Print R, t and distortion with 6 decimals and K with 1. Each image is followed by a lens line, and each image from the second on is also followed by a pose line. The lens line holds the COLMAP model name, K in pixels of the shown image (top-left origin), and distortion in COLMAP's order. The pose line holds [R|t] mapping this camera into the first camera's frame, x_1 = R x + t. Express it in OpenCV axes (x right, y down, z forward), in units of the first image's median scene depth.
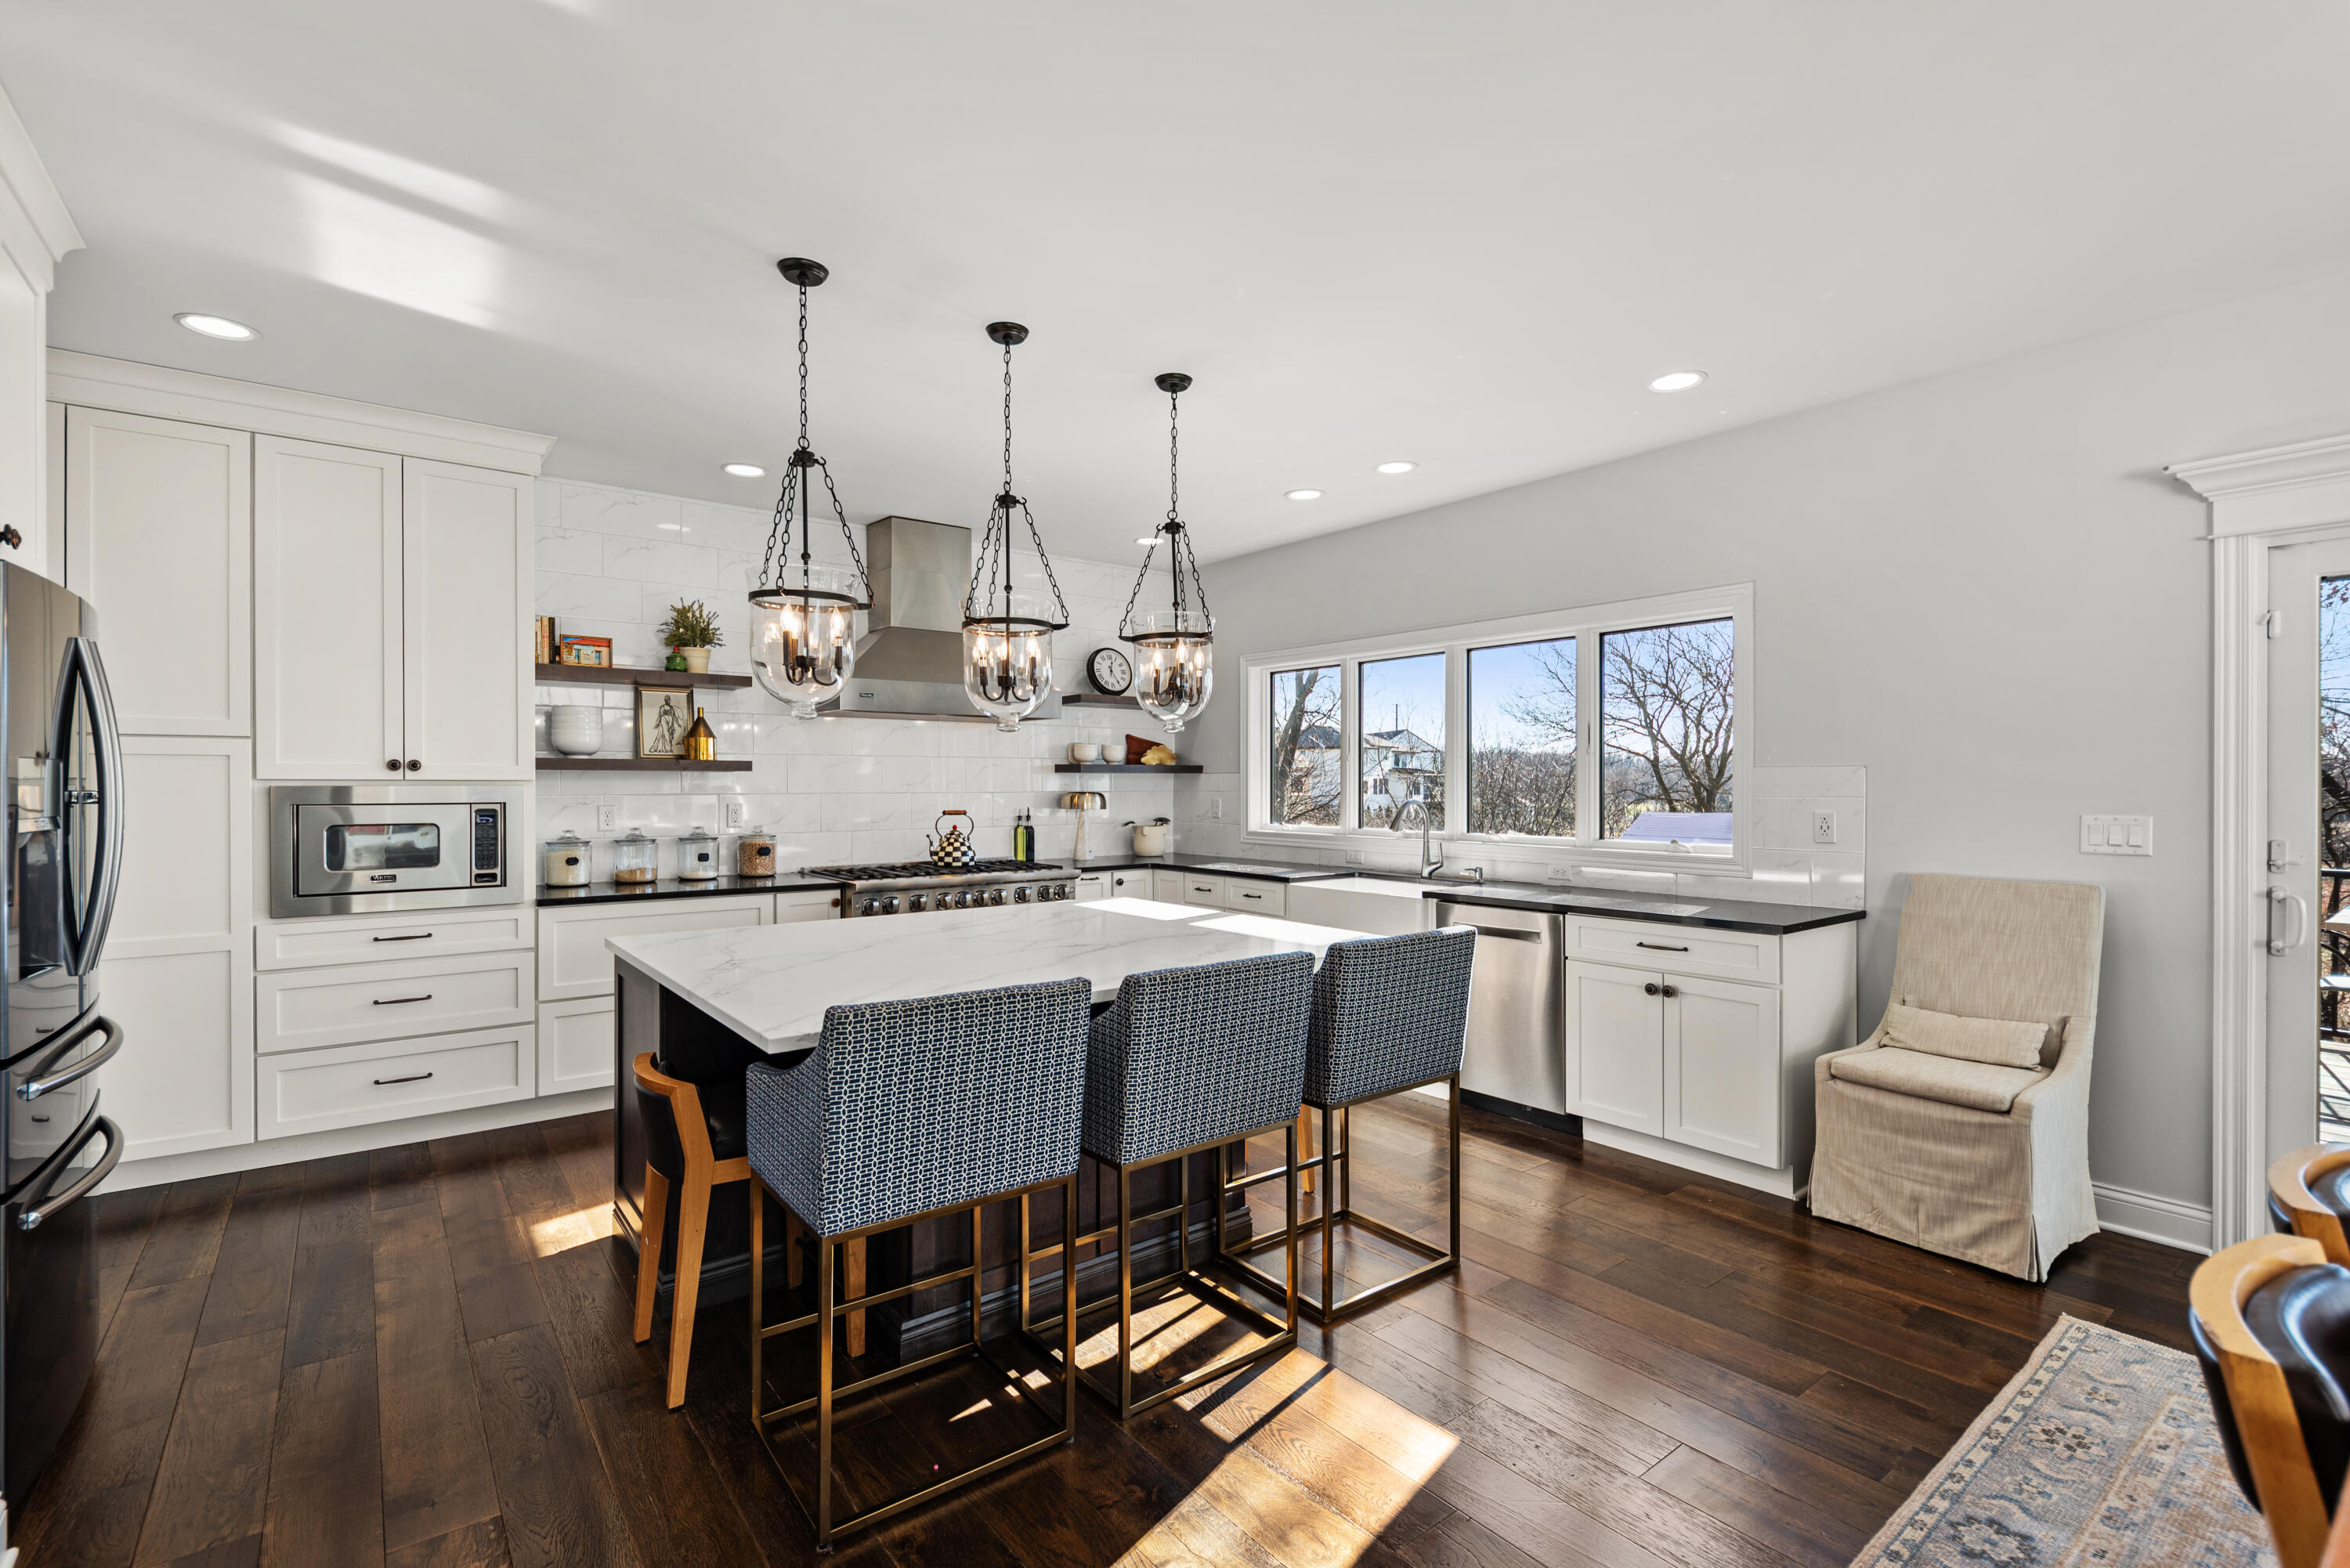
lens RADIAL K [[1061.5, 0, 1182.2], [0, 1061.5, 783.5], [0, 0, 1]] dist [0.005089, -0.000452]
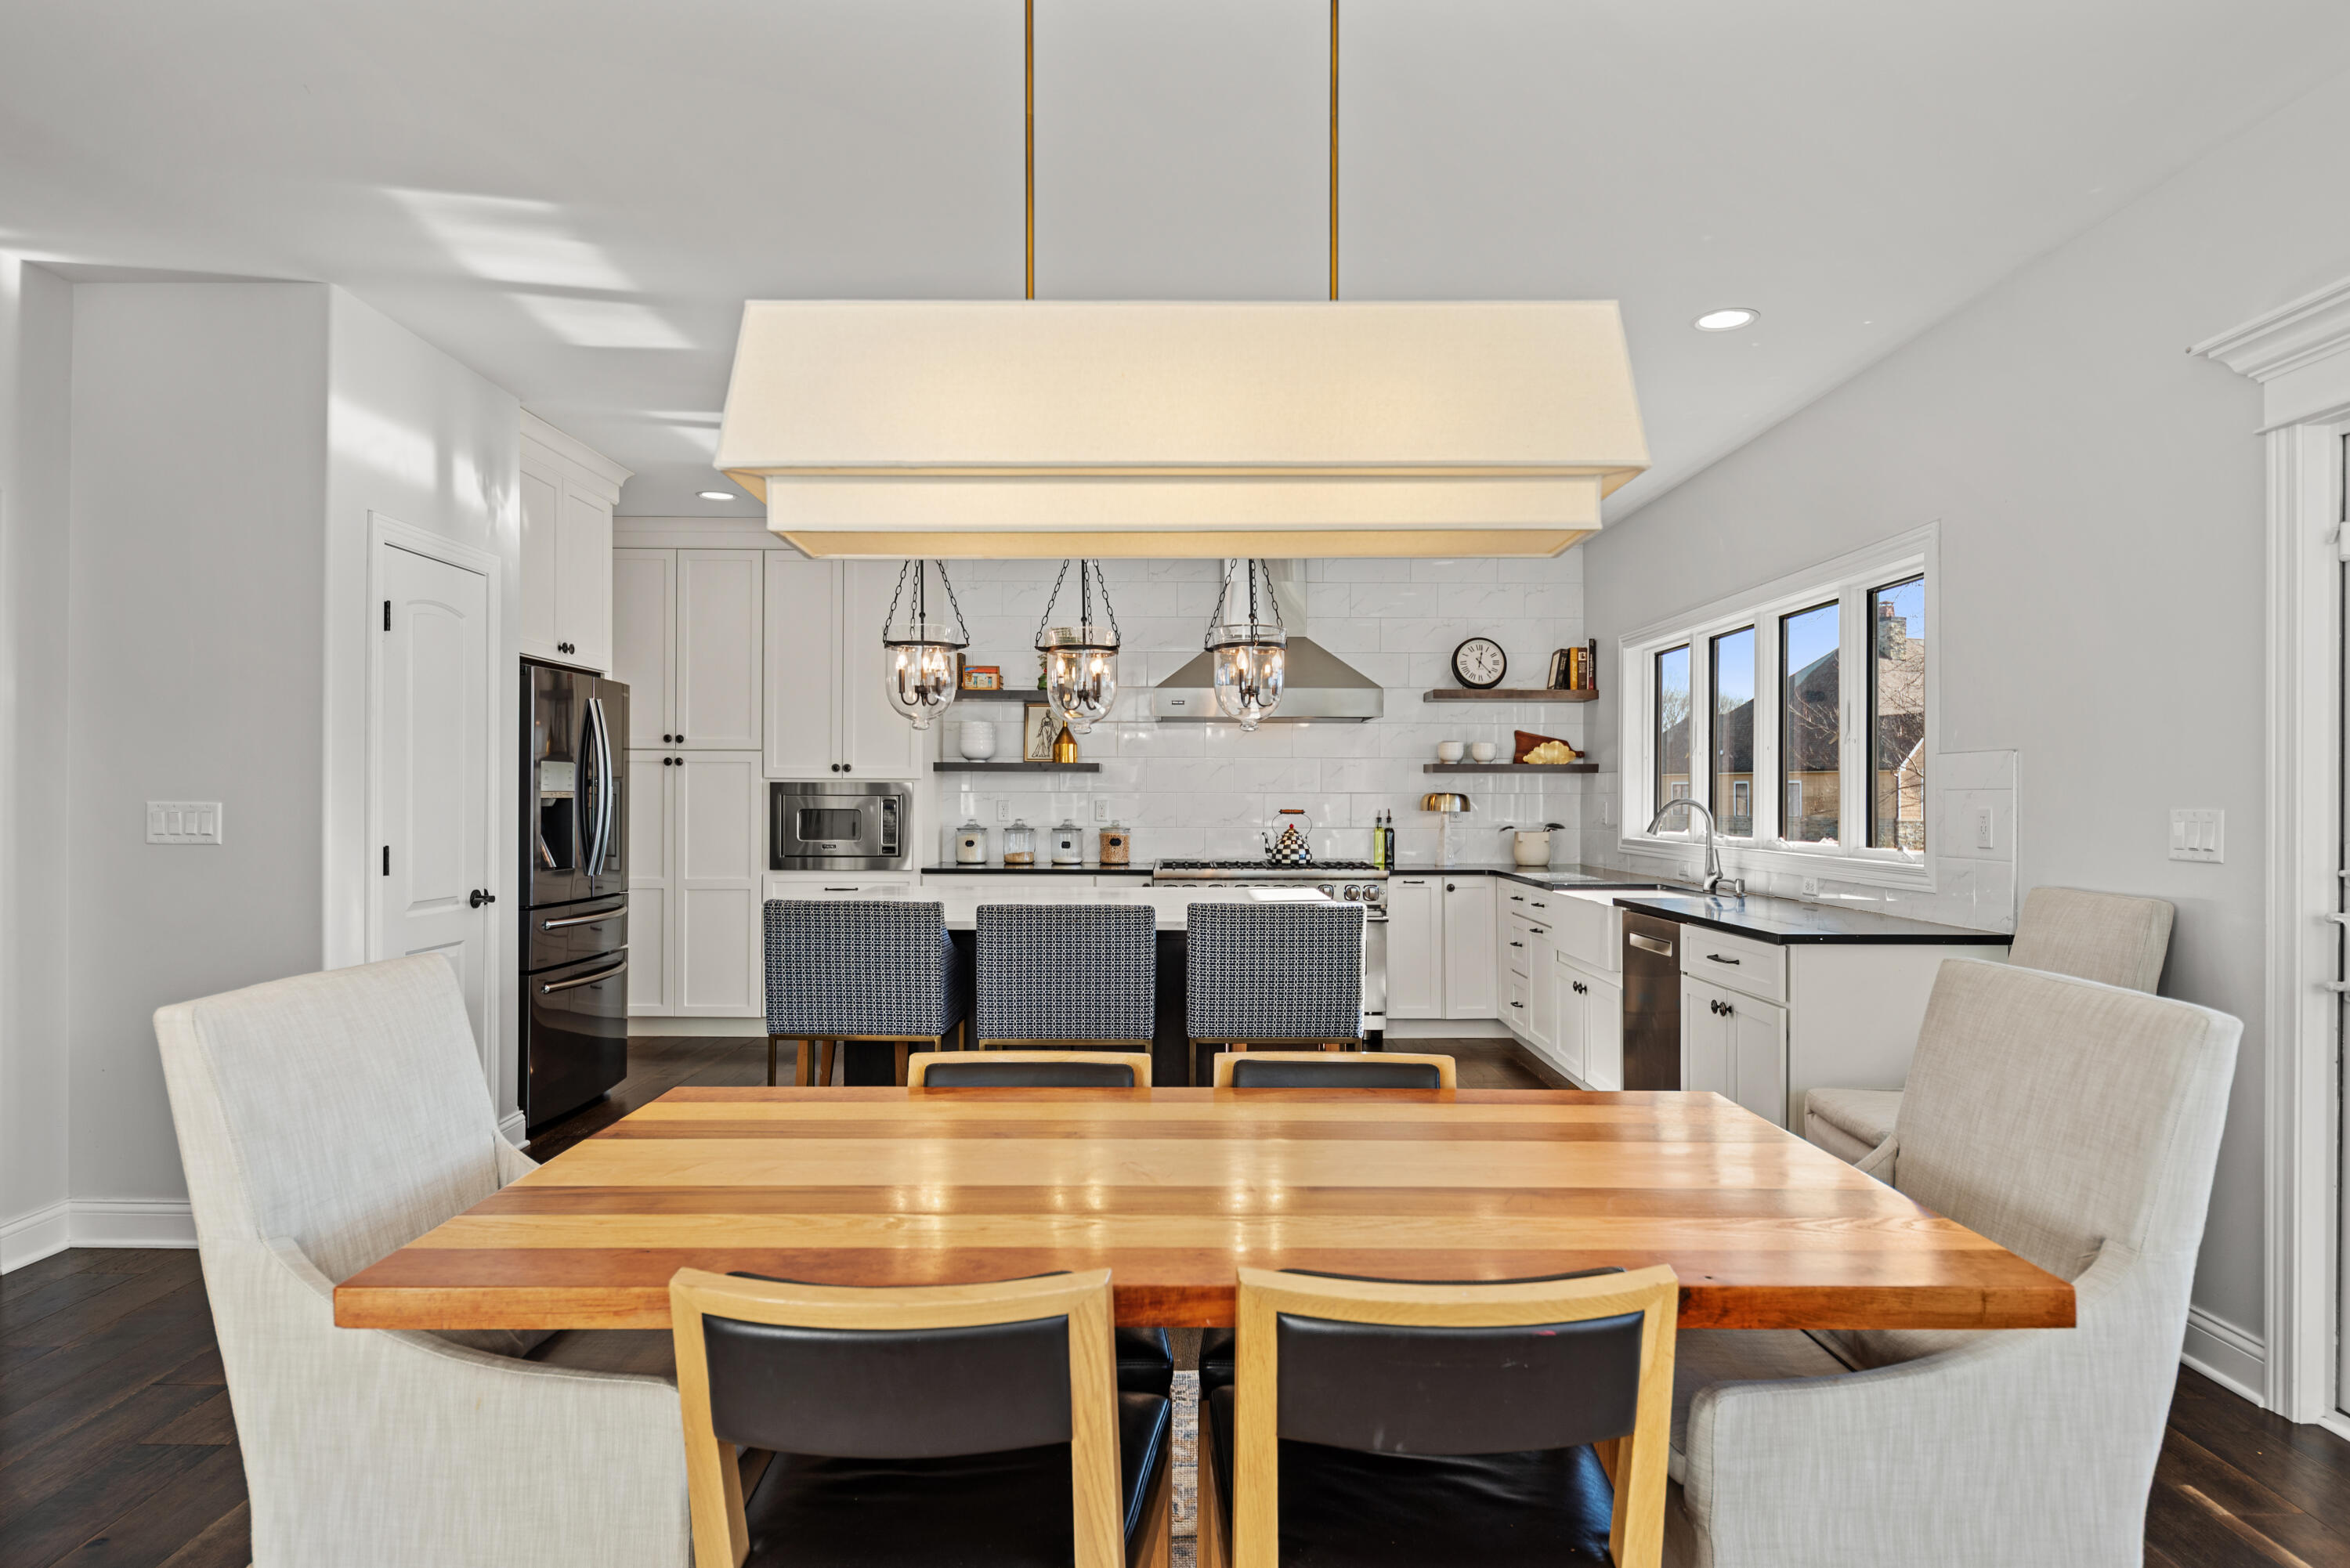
lens RADIAL K [[1371.4, 0, 1174.0], [0, 1371.4, 798.9], [0, 0, 1]] dist [0.012954, 0.000825]
pose [[0.786956, 0.003406, -0.617000, 0.586909], [-0.003488, 0.999993, 0.001072, 0.015798], [0.617000, 0.001308, 0.786962, -0.131373]]
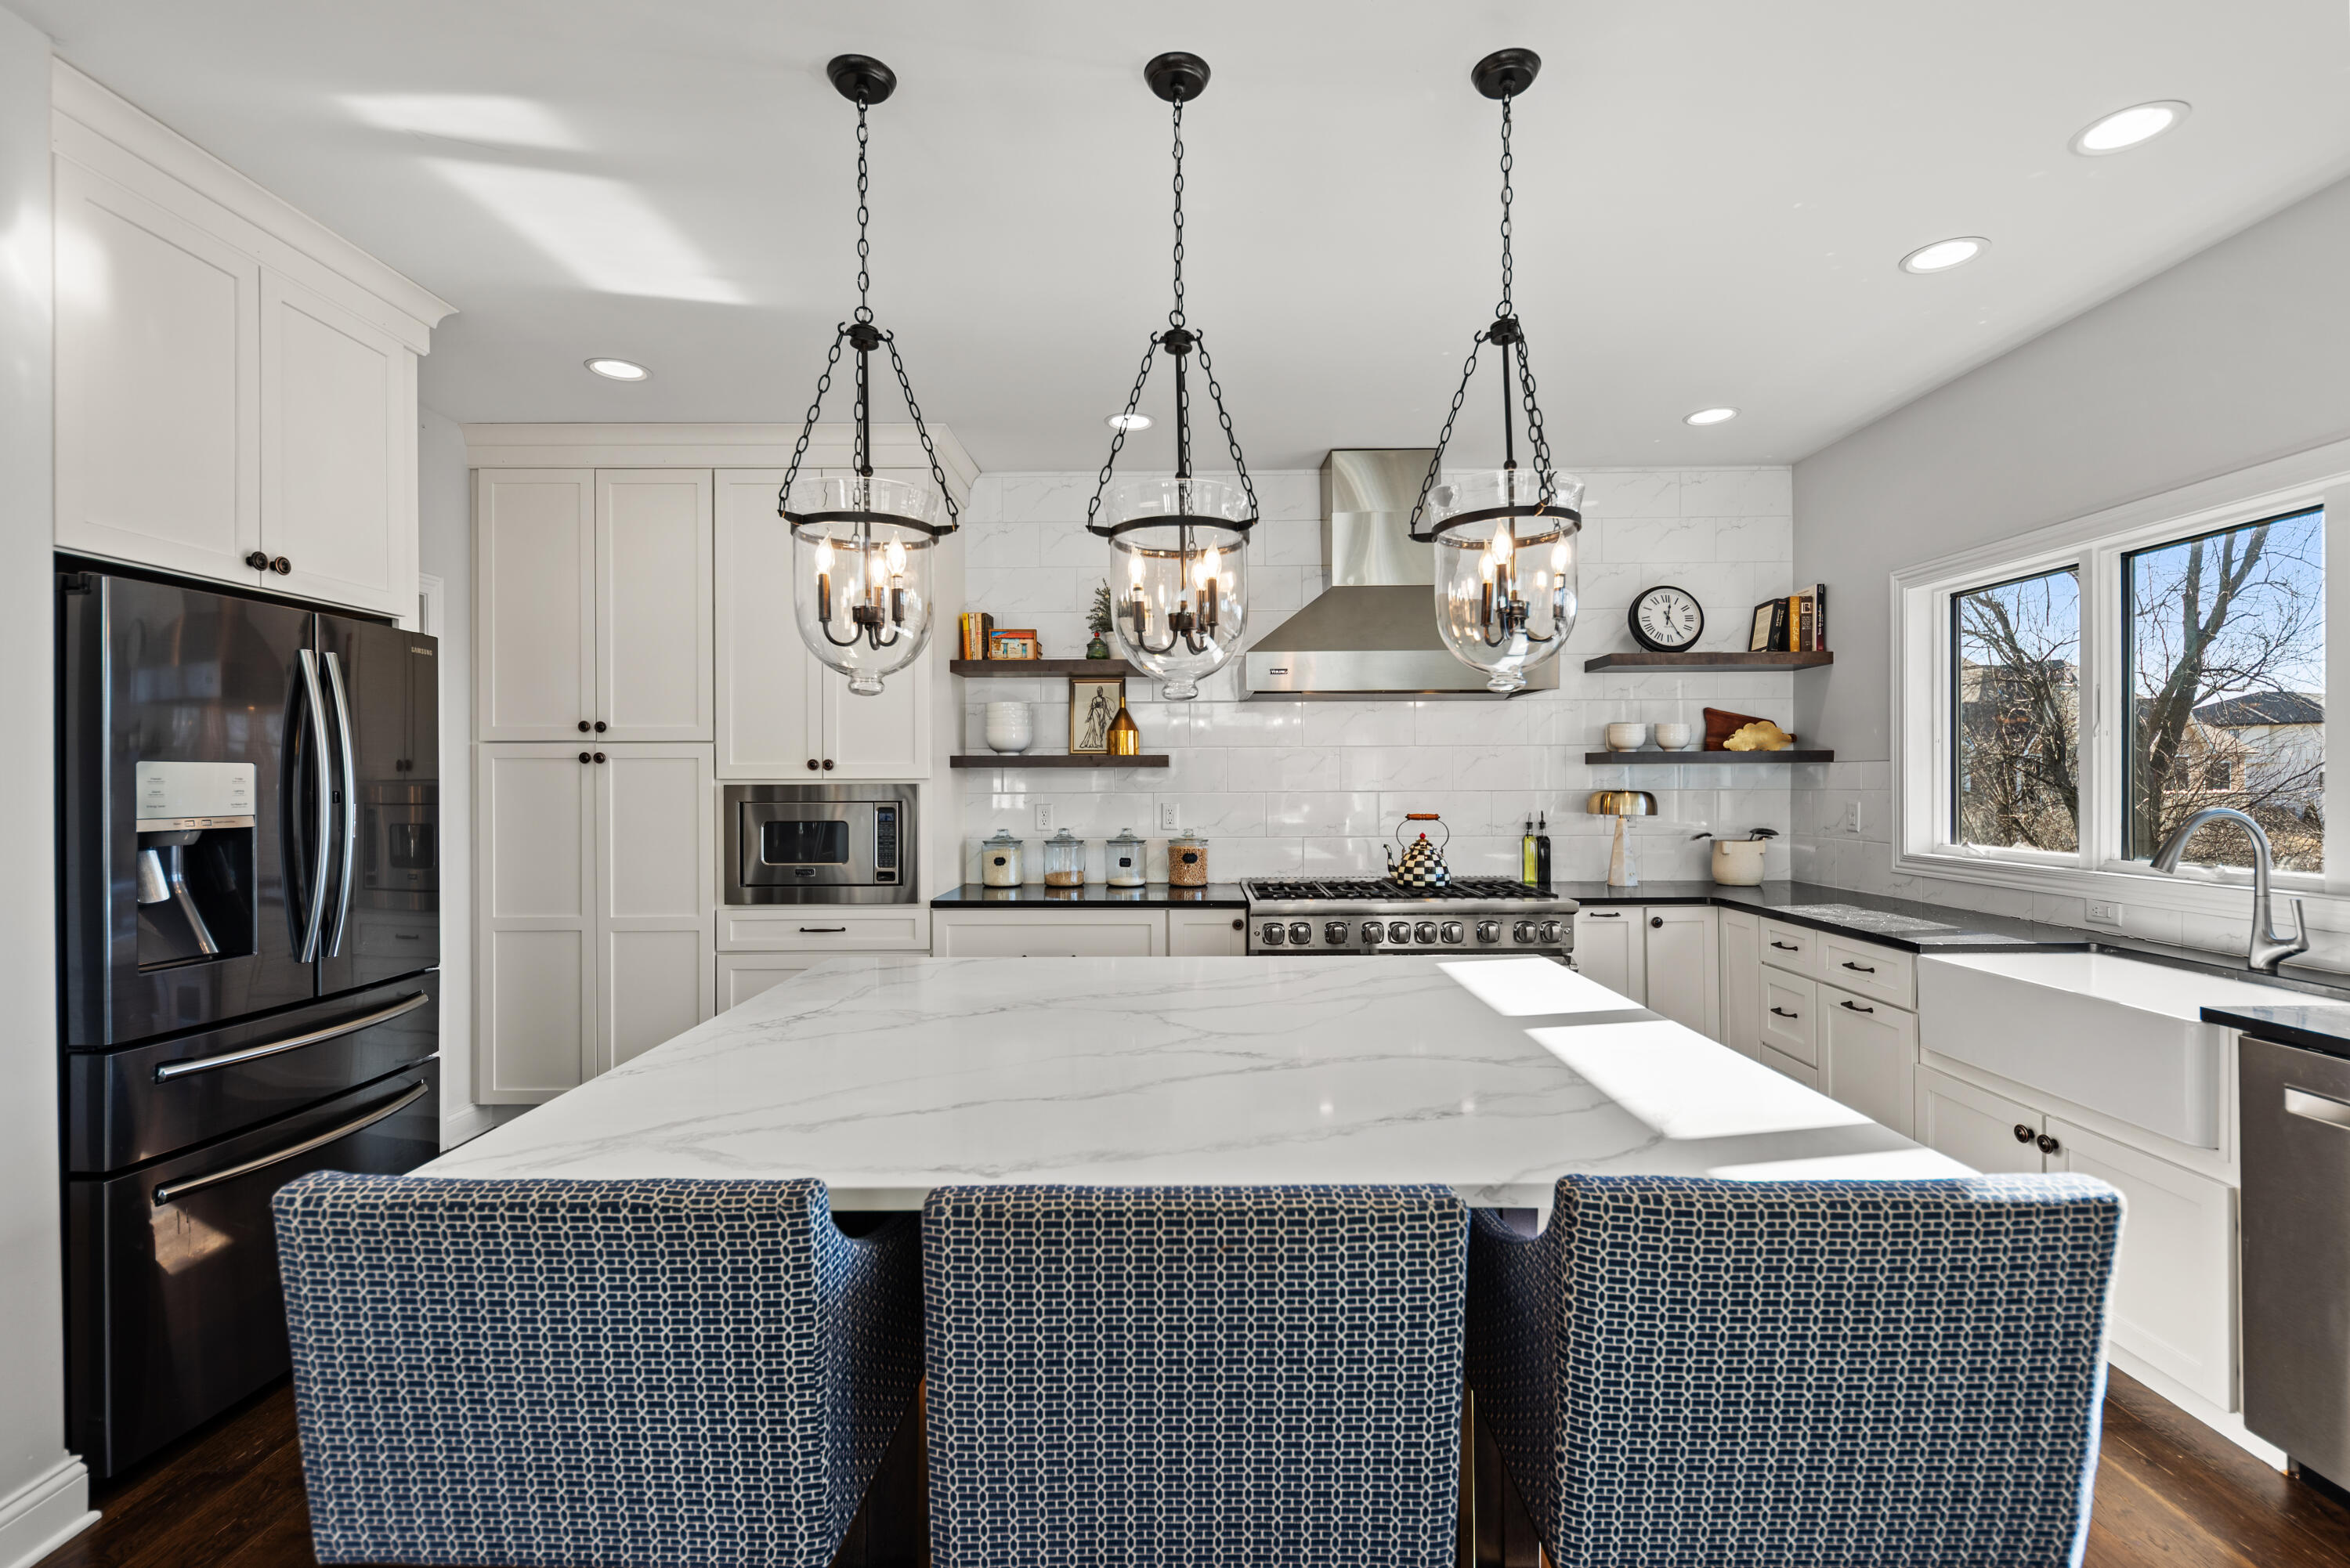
lens RADIAL K [[1061.5, 0, 1179.5], [0, 1061.5, 787.4], [0, 0, 1]] dist [0.005089, -0.000452]
pose [[0.782082, 0.000734, -0.623175, 0.150518], [0.004668, 0.999964, 0.007036, -0.000867], [0.623158, -0.008412, 0.782050, 0.317978]]
